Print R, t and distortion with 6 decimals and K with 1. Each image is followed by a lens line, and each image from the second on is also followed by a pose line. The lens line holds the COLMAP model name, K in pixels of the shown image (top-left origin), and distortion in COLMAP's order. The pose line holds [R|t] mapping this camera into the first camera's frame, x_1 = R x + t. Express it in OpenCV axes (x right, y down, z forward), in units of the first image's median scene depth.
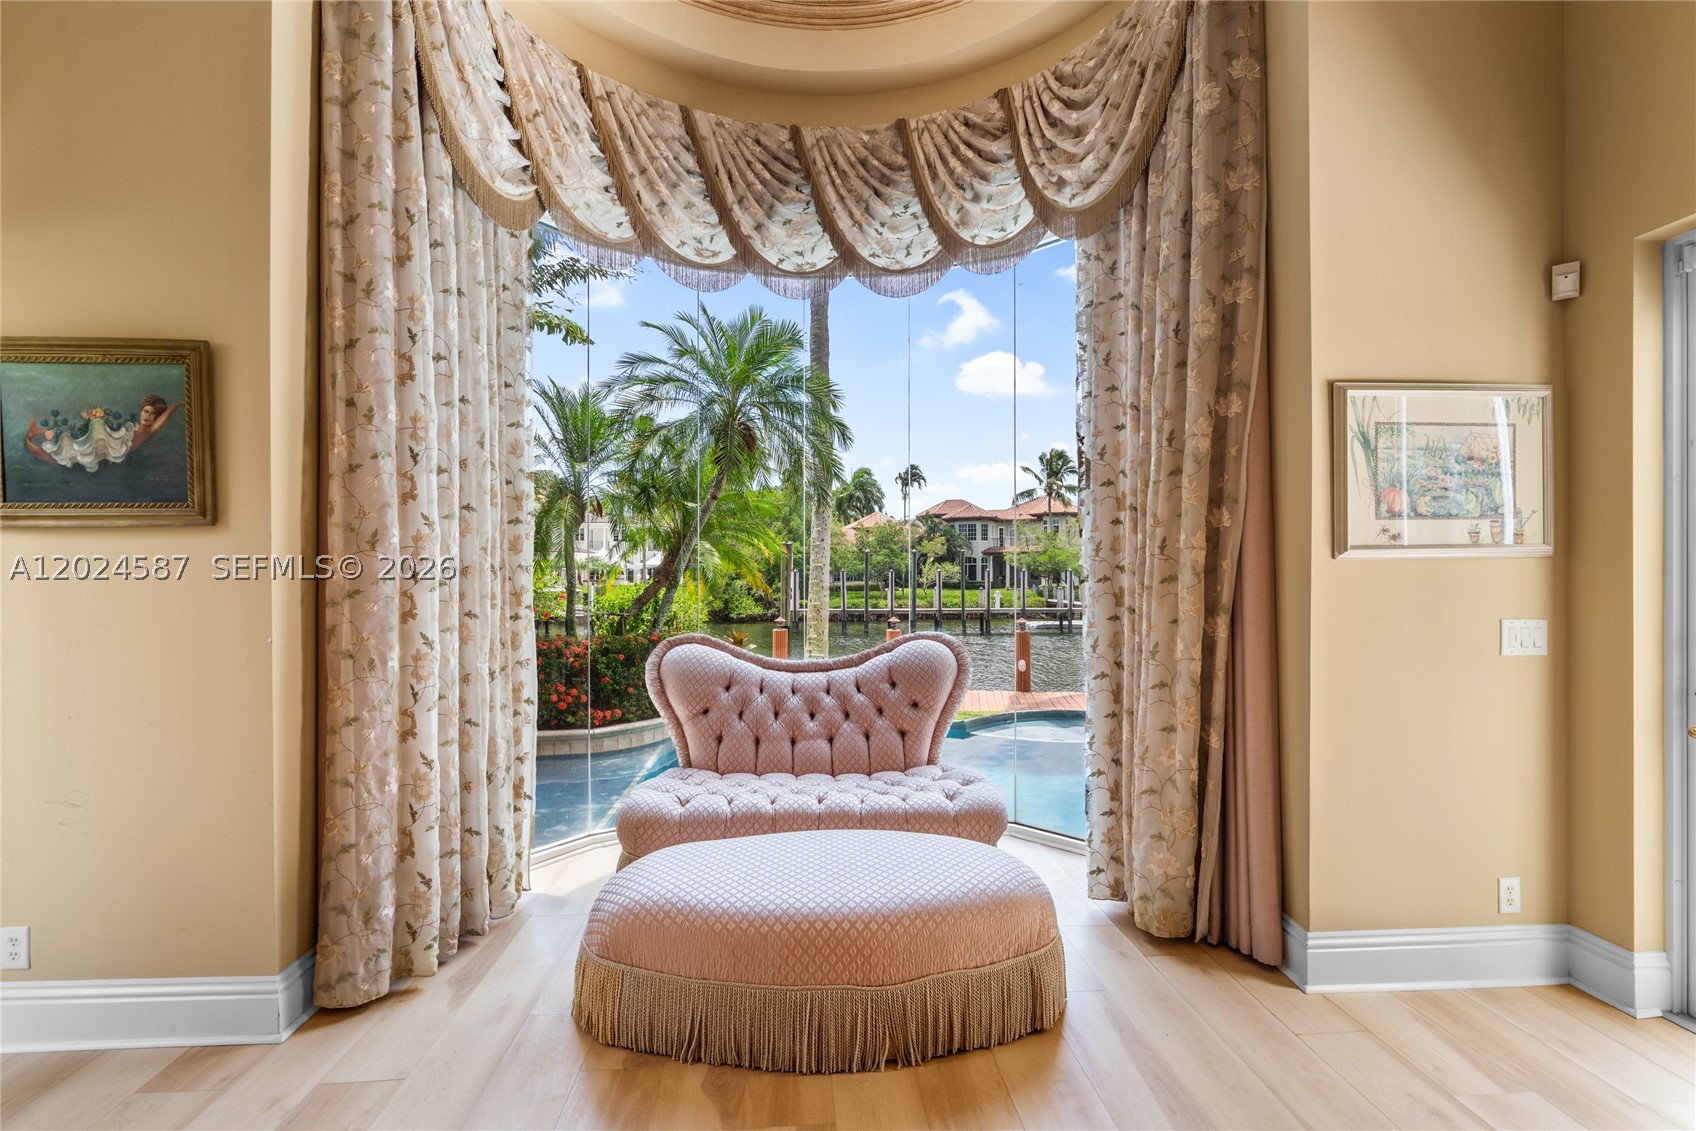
lens RADIAL K [[769.1, 0, 836.9], [0, 769.1, 570.8], [0, 0, 1]] dist [-0.003056, 0.000401]
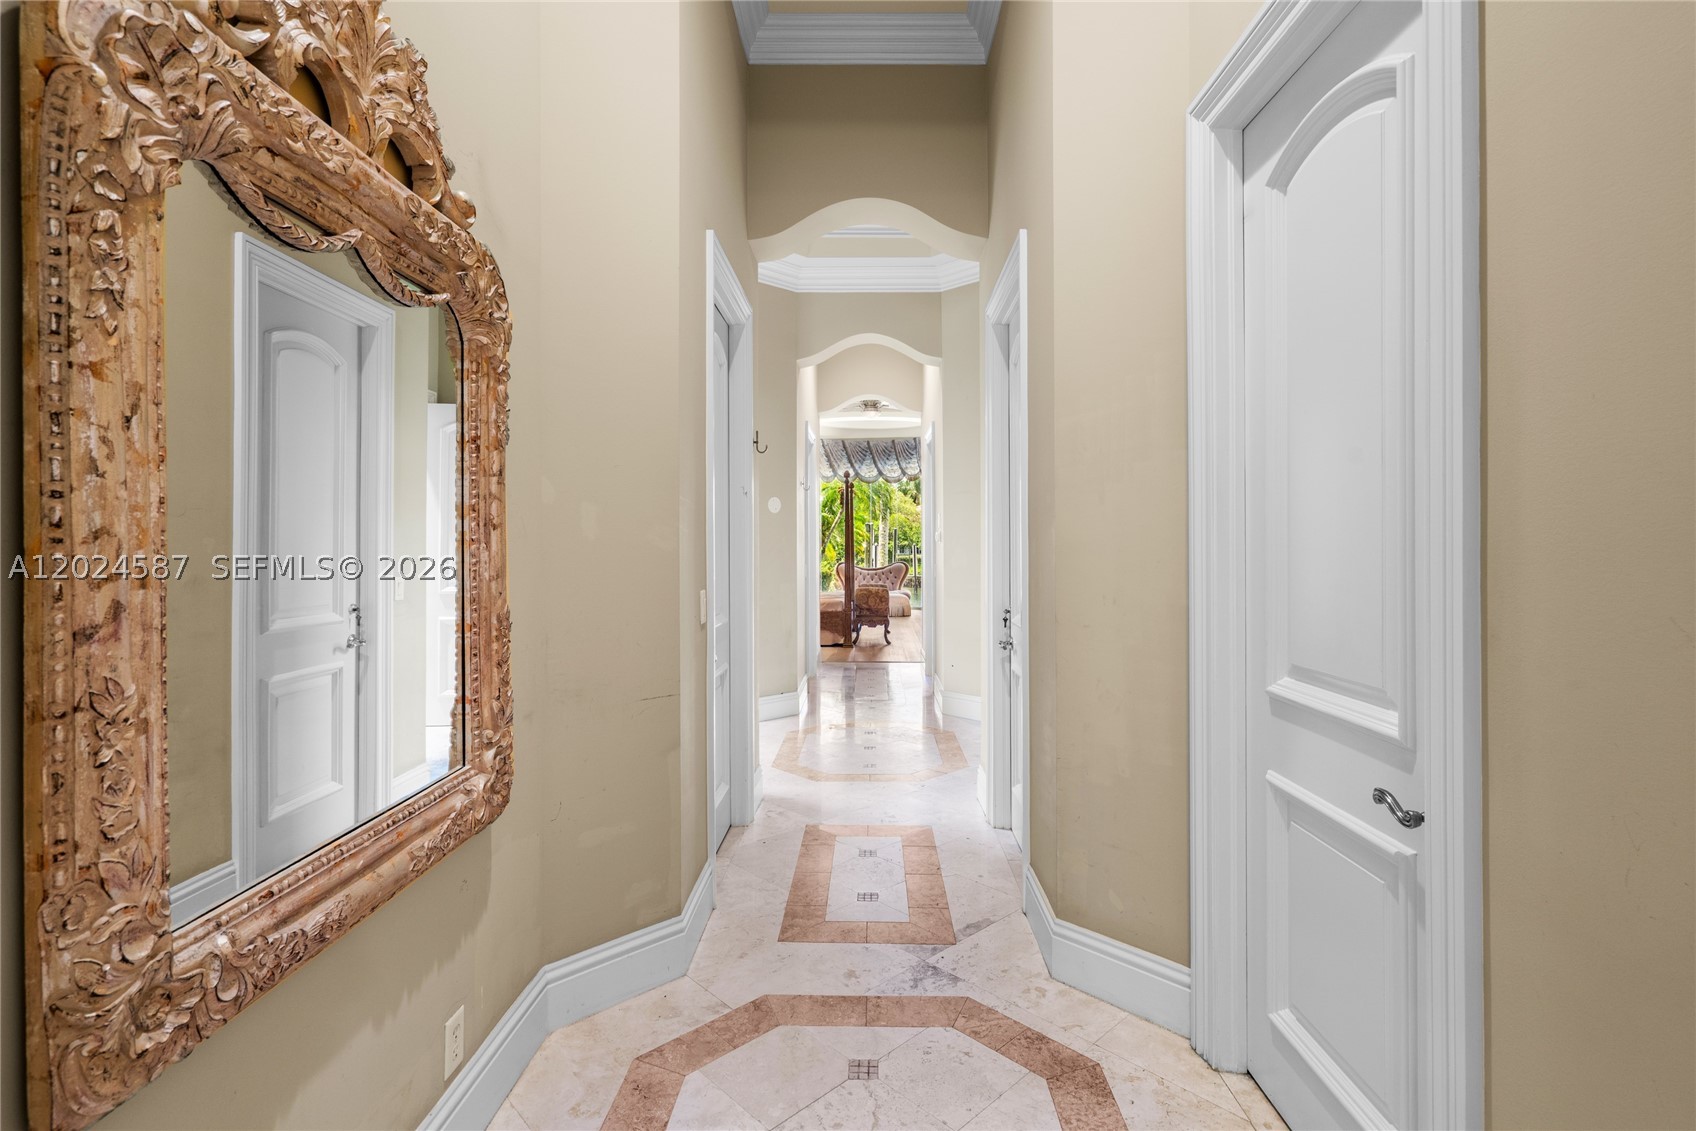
lens RADIAL K [[769.1, 0, 836.9], [0, 769.1, 570.8], [0, 0, 1]] dist [-0.003056, 0.000401]
pose [[0.994256, -0.000981, -0.107027, 0.247510], [0.004577, 0.999433, 0.033354, -0.010265], [0.106933, -0.033653, 0.993697, -3.545360]]
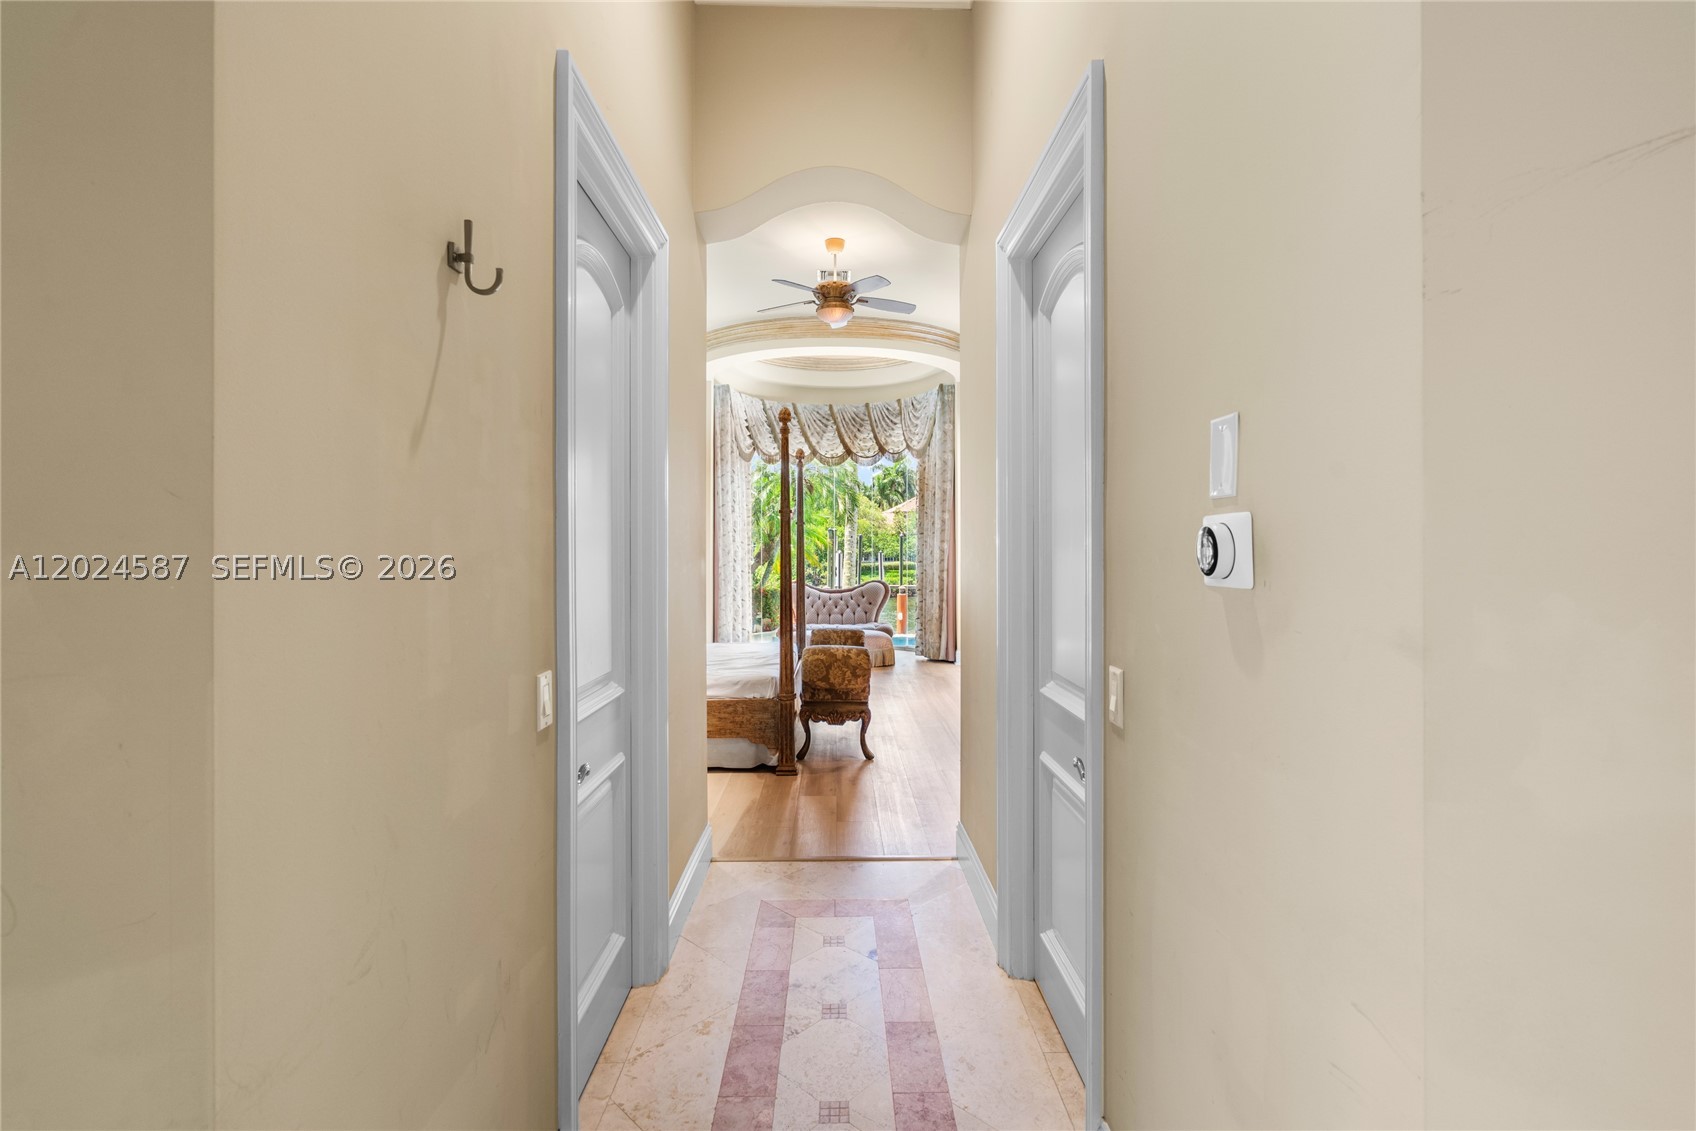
lens RADIAL K [[747.2, 0, 814.5], [0, 747.2, 551.1], [0, 0, 1]] dist [0.001960, 0.000164]
pose [[0.995997, -0.001220, -0.089377, 0.148317], [0.001211, 0.999999, -0.000154, -0.030538], [0.089378, 0.000045, 0.995998, -1.975268]]
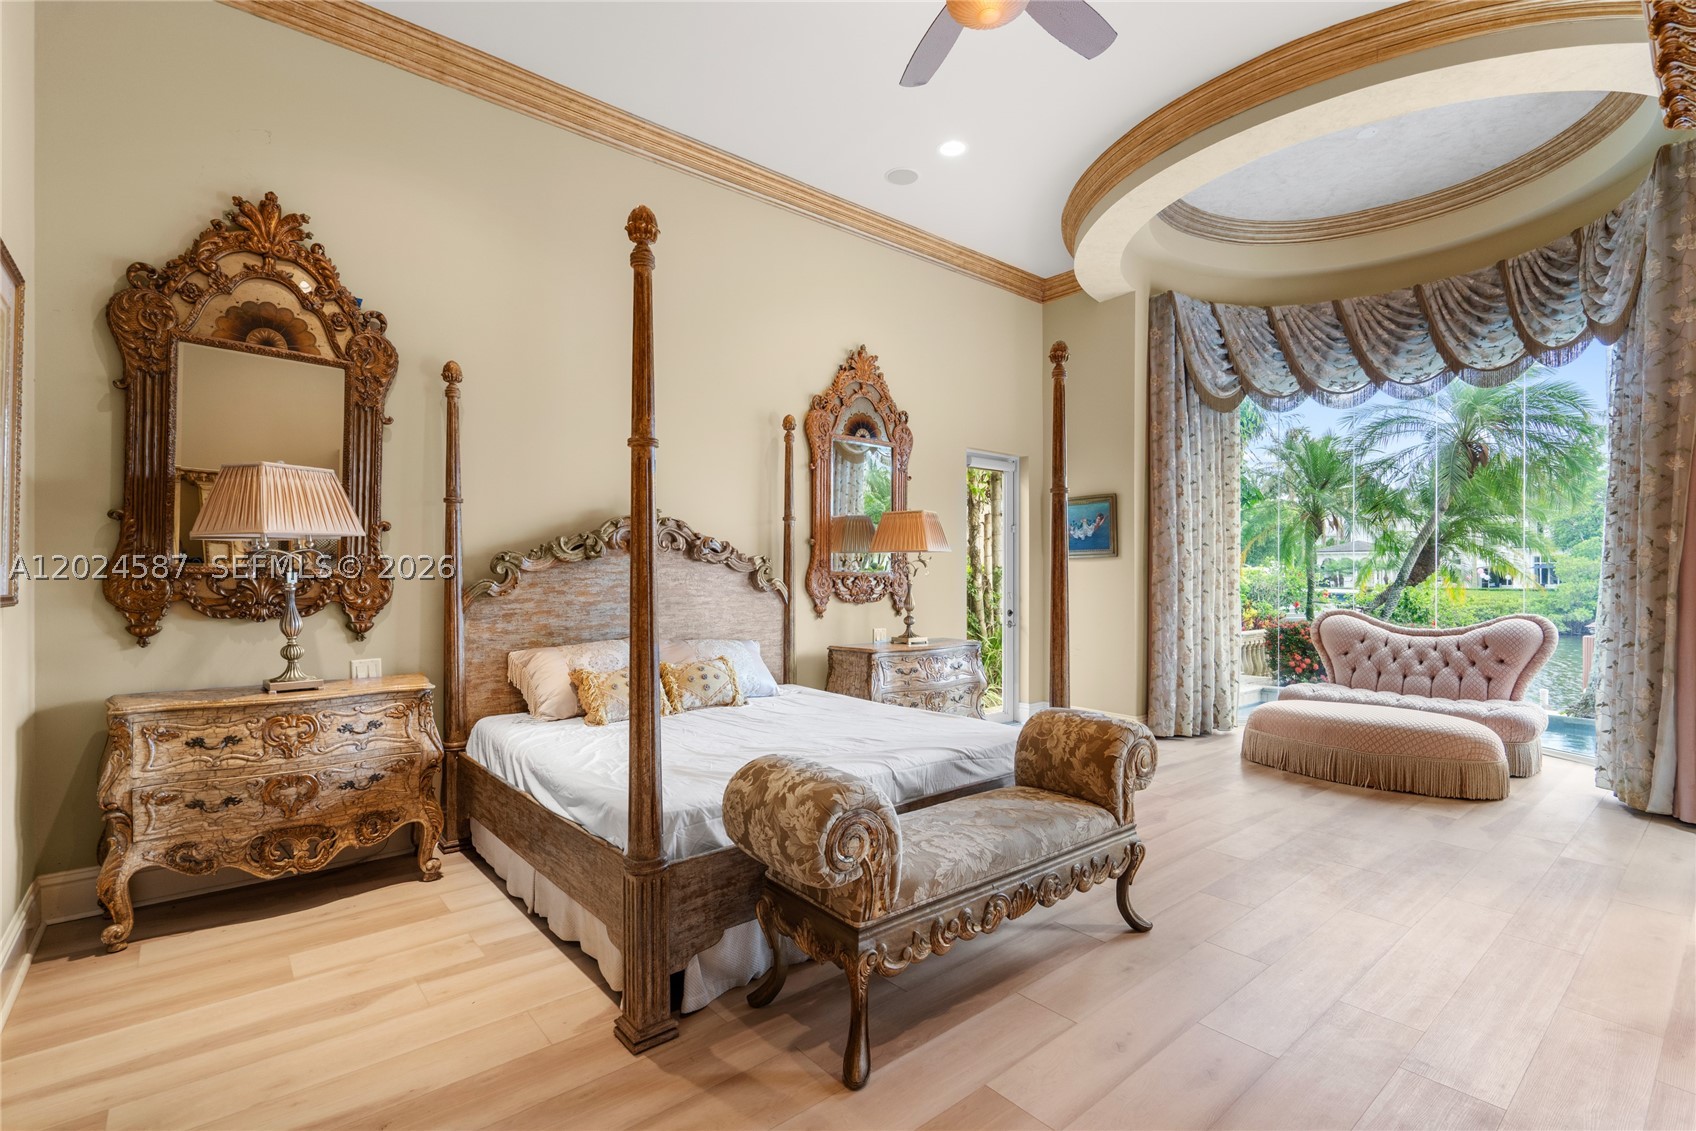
lens RADIAL K [[758.7, 0, 883.1], [0, 758.7, 575.8], [0, 0, 1]] dist [-0.000401, 0.005203]
pose [[0.606846, 0.001876, -0.794817, 0.561535], [0.002568, 0.999987, 0.004321, -0.000947], [0.794815, -0.004664, 0.606833, -0.872286]]
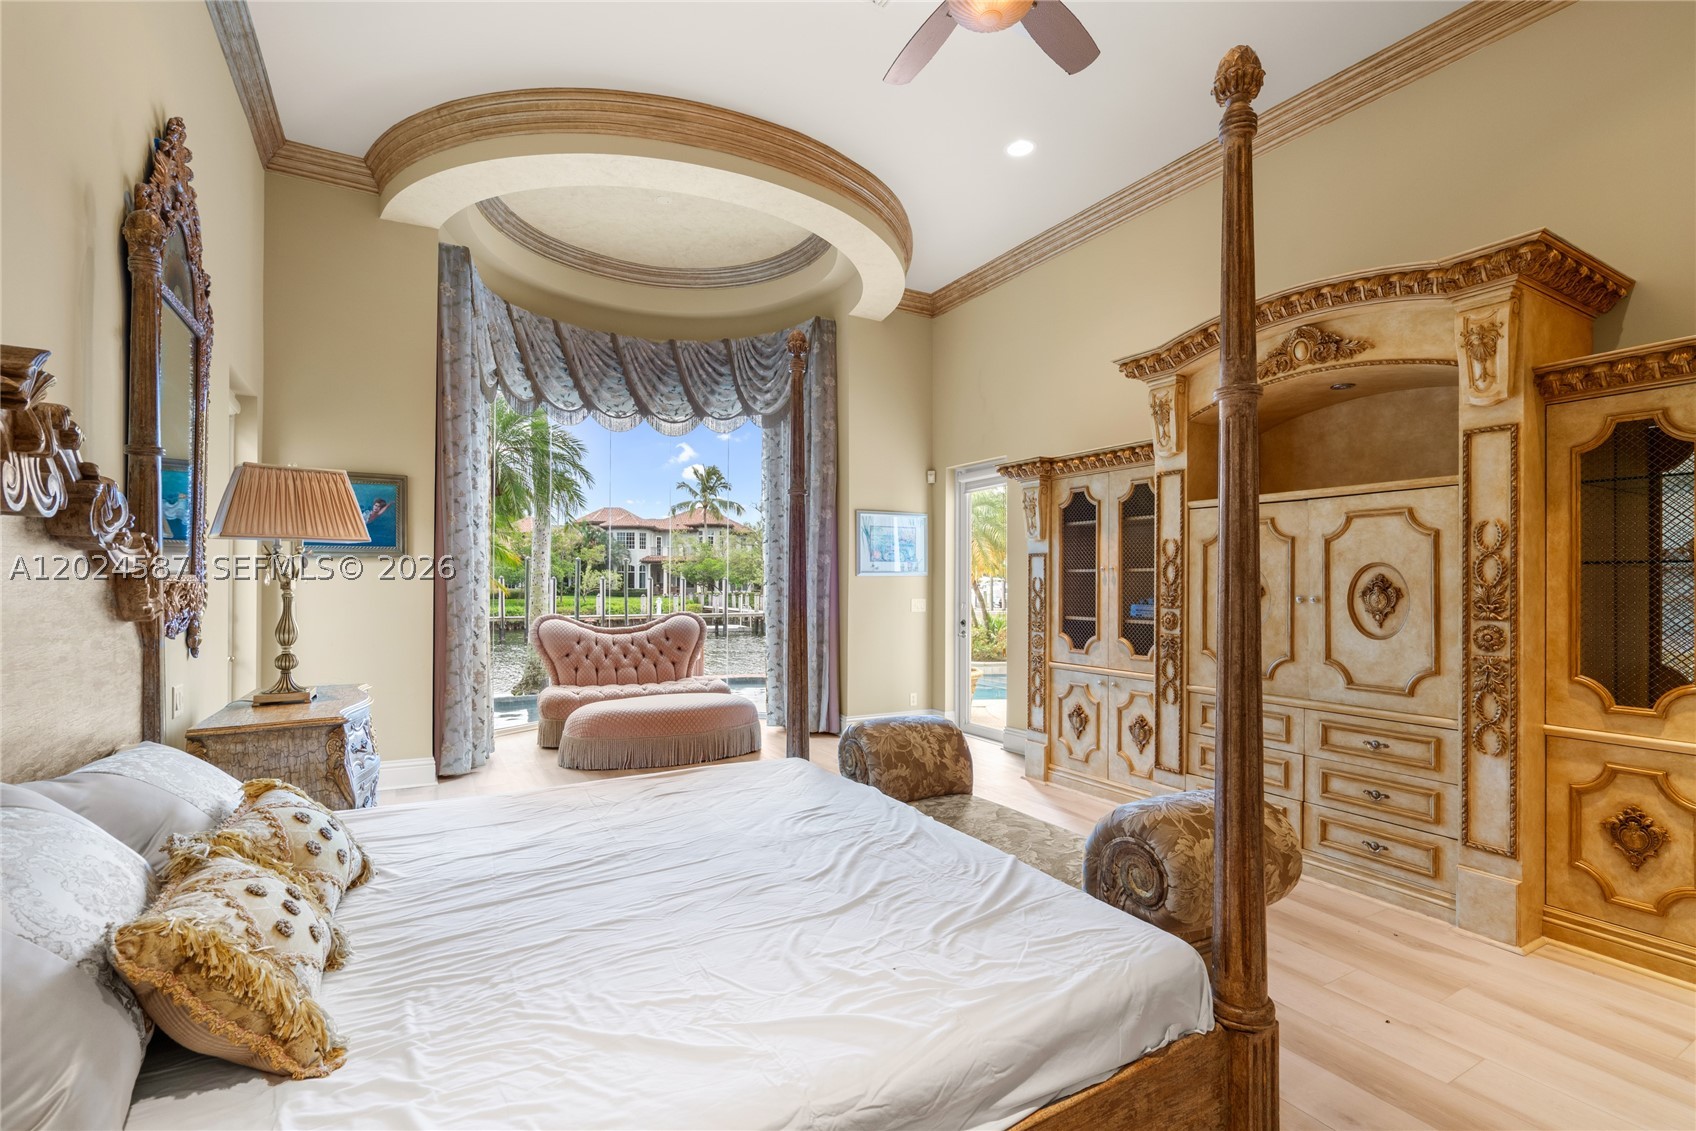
lens RADIAL K [[770.8, 0, 822.2], [0, 770.8, 577.8], [0, 0, 1]] dist [-0.011148, 0.000114]
pose [[0.910606, 0.007520, 0.413207, -0.384961], [-0.007067, 0.999972, -0.002625, -0.001088], [-0.413215, -0.000530, 0.910633, -0.941366]]
